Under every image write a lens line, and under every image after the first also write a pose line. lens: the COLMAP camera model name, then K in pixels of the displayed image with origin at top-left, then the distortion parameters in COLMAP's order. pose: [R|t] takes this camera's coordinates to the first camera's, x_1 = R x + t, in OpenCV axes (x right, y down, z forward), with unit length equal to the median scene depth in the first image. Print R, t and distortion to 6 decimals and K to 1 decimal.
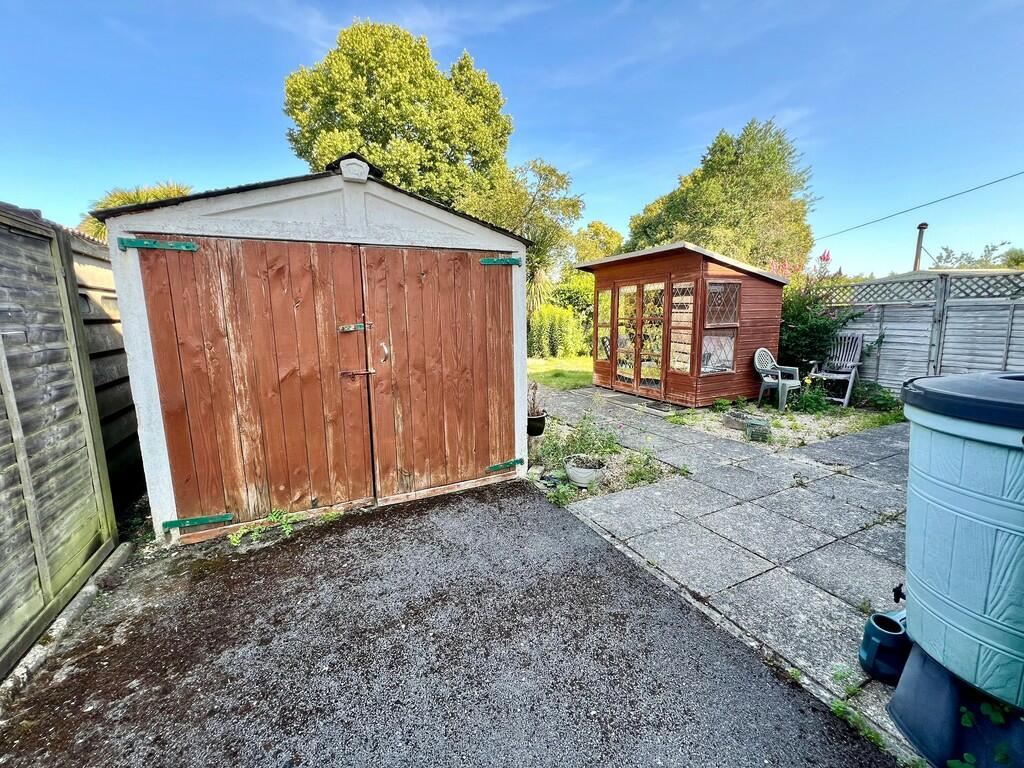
lens RADIAL K [[412.1, 0, 512.0], [0, 412.1, 384.0], [0, 0, 1]] dist [-0.013175, -0.000004]
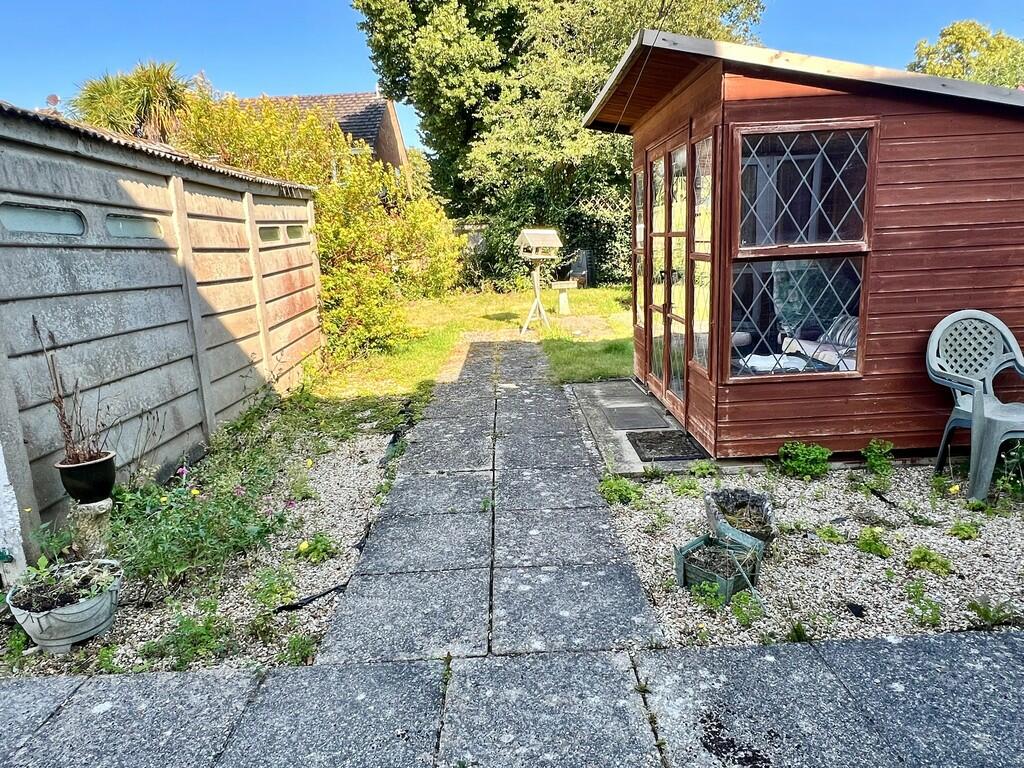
lens RADIAL K [[657.9, 0, 512.0], [0, 657.9, 384.0], [0, 0, 1]] dist [-0.001358, -0.001040]
pose [[0.906697, 0.067260, -0.416386, 0.681406], [-0.038436, 0.996272, 0.077234, -0.073653], [0.420028, -0.054023, 0.905902, 0.443810]]
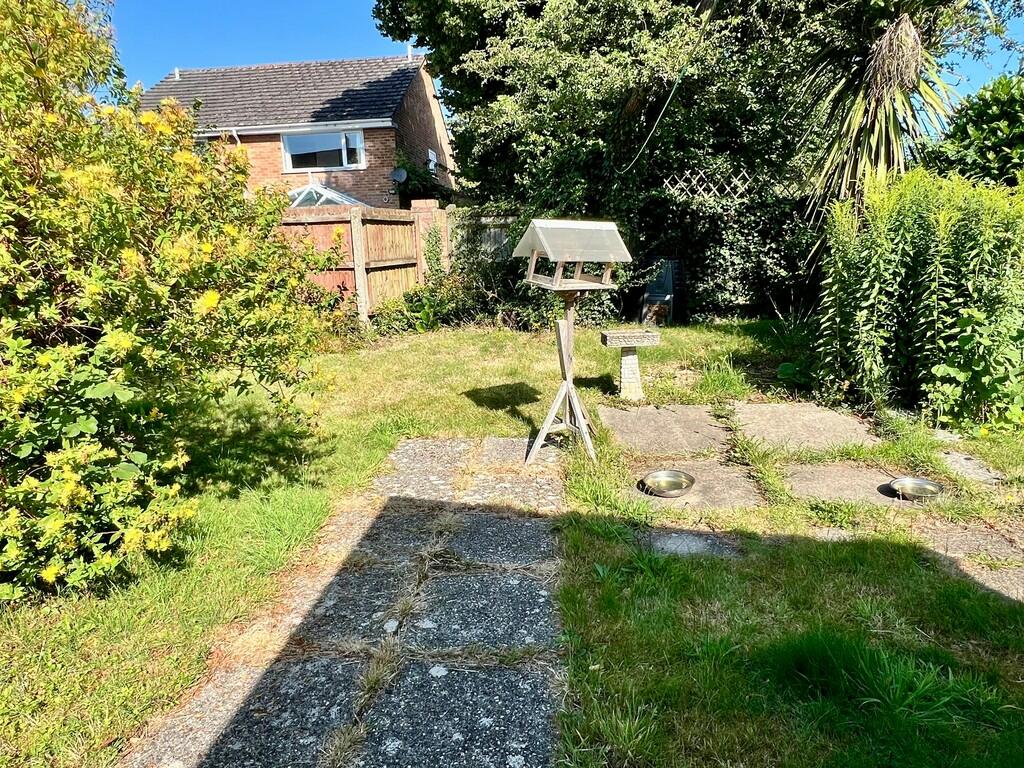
lens RADIAL K [[657.9, 0, 512.0], [0, 657.9, 384.0], [0, 0, 1]] dist [-0.001358, -0.001040]
pose [[0.857598, 0.101110, -0.504284, 0.254672], [-0.067985, 0.994168, 0.083716, -0.250353], [0.509808, -0.037511, 0.859470, 1.572481]]
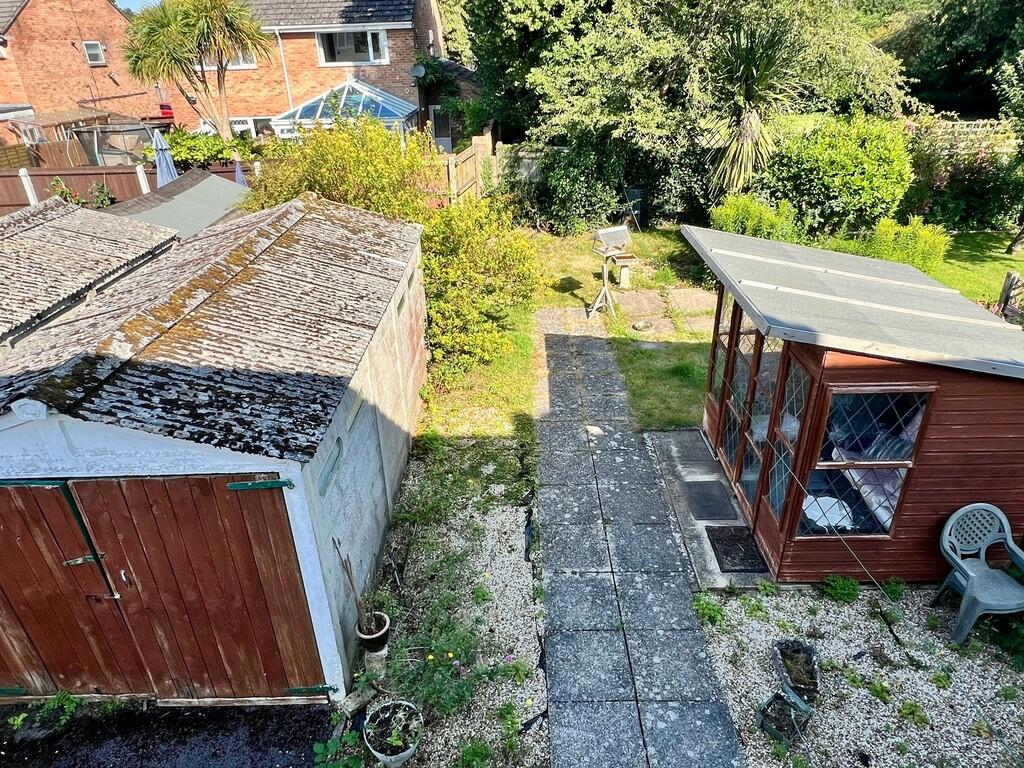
lens RADIAL K [[657.9, 0, 512.0], [0, 657.9, 384.0], [0, 0, 1]] dist [-0.001358, -0.001040]
pose [[0.897400, 0.198288, -0.394151, 0.545096], [-0.060091, 0.939928, 0.336042, -0.613089], [0.437107, -0.277879, 0.855407, 0.198692]]
